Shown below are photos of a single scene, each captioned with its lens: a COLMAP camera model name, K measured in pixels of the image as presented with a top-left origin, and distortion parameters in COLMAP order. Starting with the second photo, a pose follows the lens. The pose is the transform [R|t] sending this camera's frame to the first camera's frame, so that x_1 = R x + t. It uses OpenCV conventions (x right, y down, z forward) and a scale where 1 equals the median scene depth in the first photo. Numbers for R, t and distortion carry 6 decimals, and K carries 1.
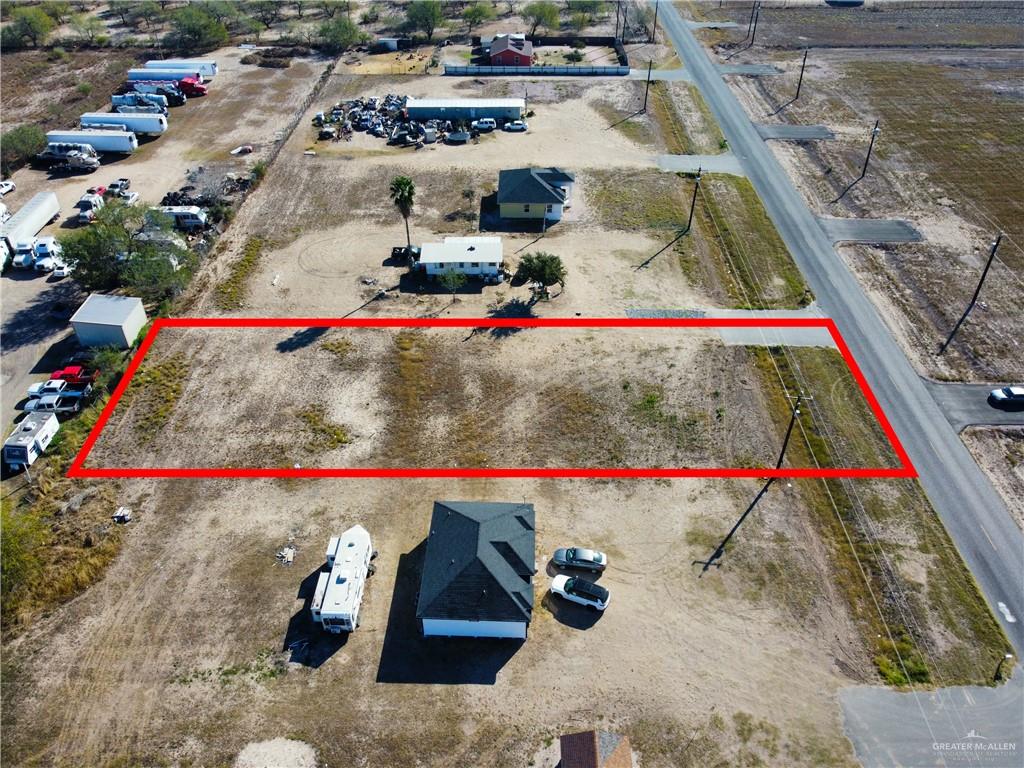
lens RADIAL K [[778.0, 0, 511.0], [0, 778.0, 388.3], [0, 0, 1]] dist [-0.003562, -0.003019]
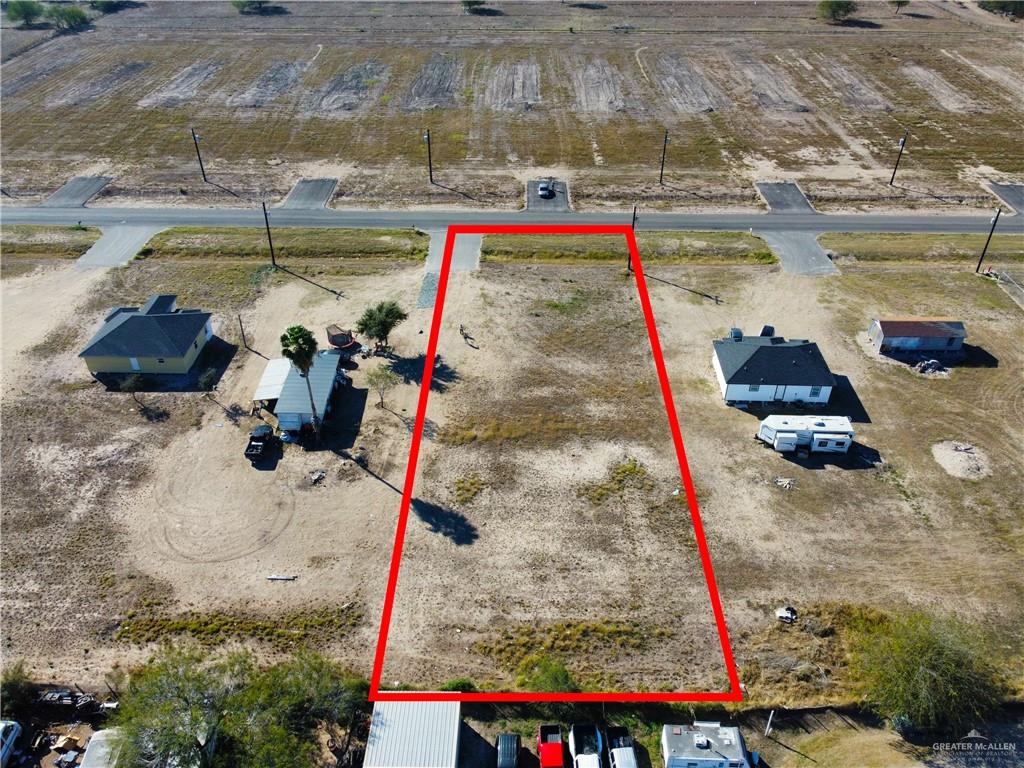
lens RADIAL K [[778.0, 0, 511.0], [0, 778.0, 388.3], [0, 0, 1]] dist [-0.003562, -0.003019]
pose [[0.002836, -0.592869, 0.805294, -0.659374], [0.613157, 0.637183, 0.466944, -0.383329], [-0.789956, 0.492448, 0.365329, 0.485301]]
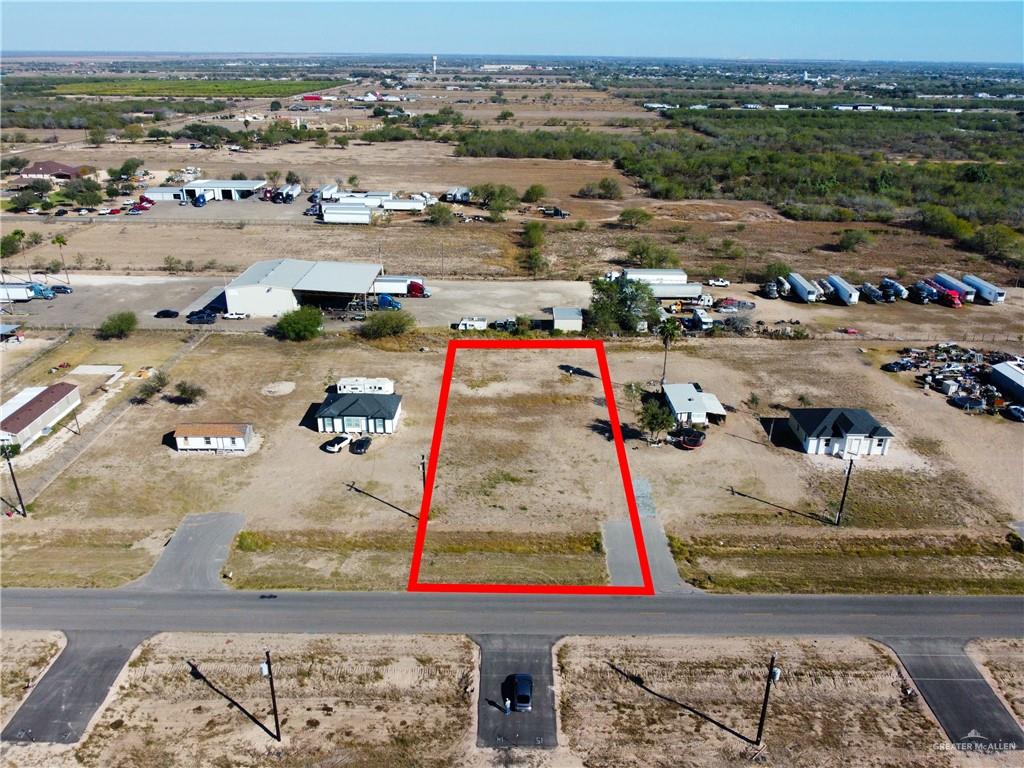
lens RADIAL K [[778.0, 0, 511.0], [0, 778.0, 388.3], [0, 0, 1]] dist [-0.003562, -0.003019]
pose [[0.012166, 0.398748, -0.916980, 0.944937], [-0.621787, 0.721203, 0.305365, -0.351195], [0.783092, 0.566451, 0.256711, 0.424810]]
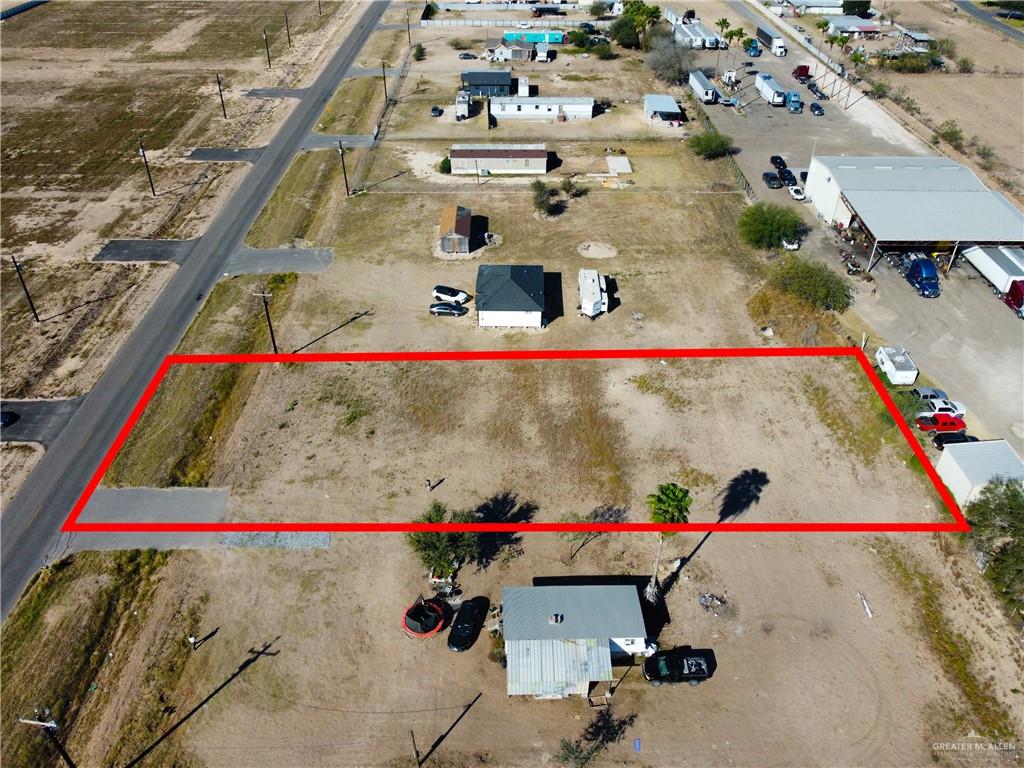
lens RADIAL K [[778.0, 0, 511.0], [0, 778.0, 388.3], [0, 0, 1]] dist [-0.003562, -0.003019]
pose [[-0.999872, 0.006788, -0.014490, -0.009042], [-0.012122, 0.269761, 0.962851, -0.708986], [0.010445, 0.962904, -0.269644, 0.902907]]
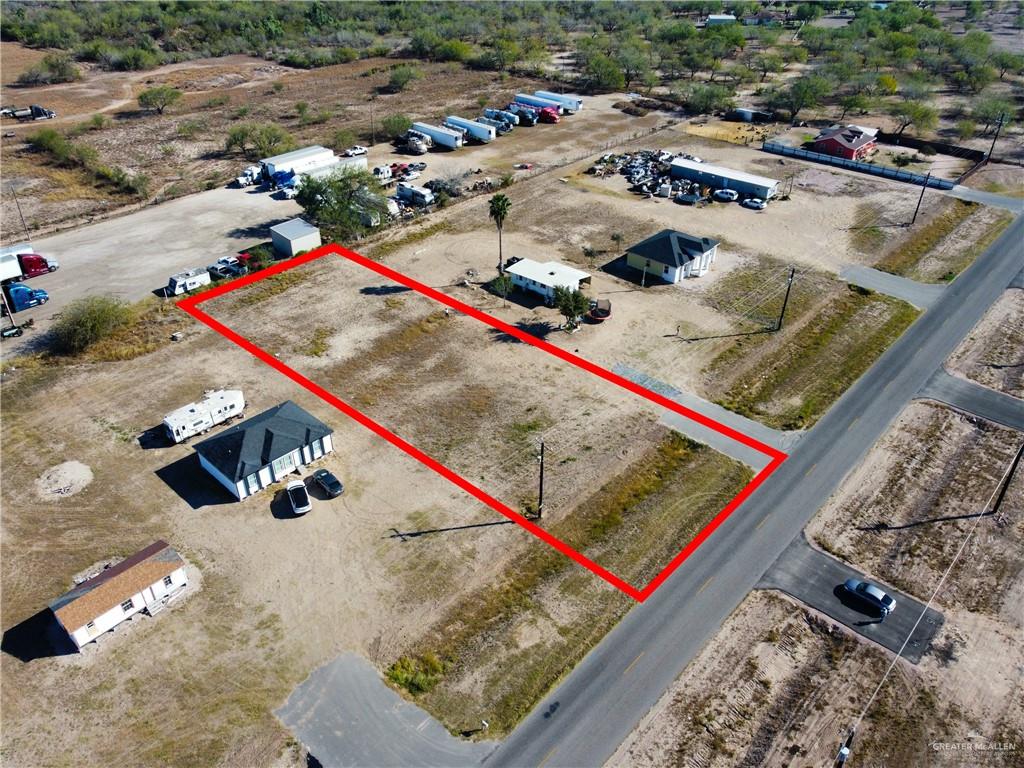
lens RADIAL K [[778.0, 0, 511.0], [0, 778.0, 388.3], [0, 0, 1]] dist [-0.003562, -0.003019]
pose [[0.749129, 0.367407, -0.551196, 0.536620], [-0.407821, 0.911504, 0.053307, -0.057638], [0.522003, 0.184856, 0.832671, 0.053817]]
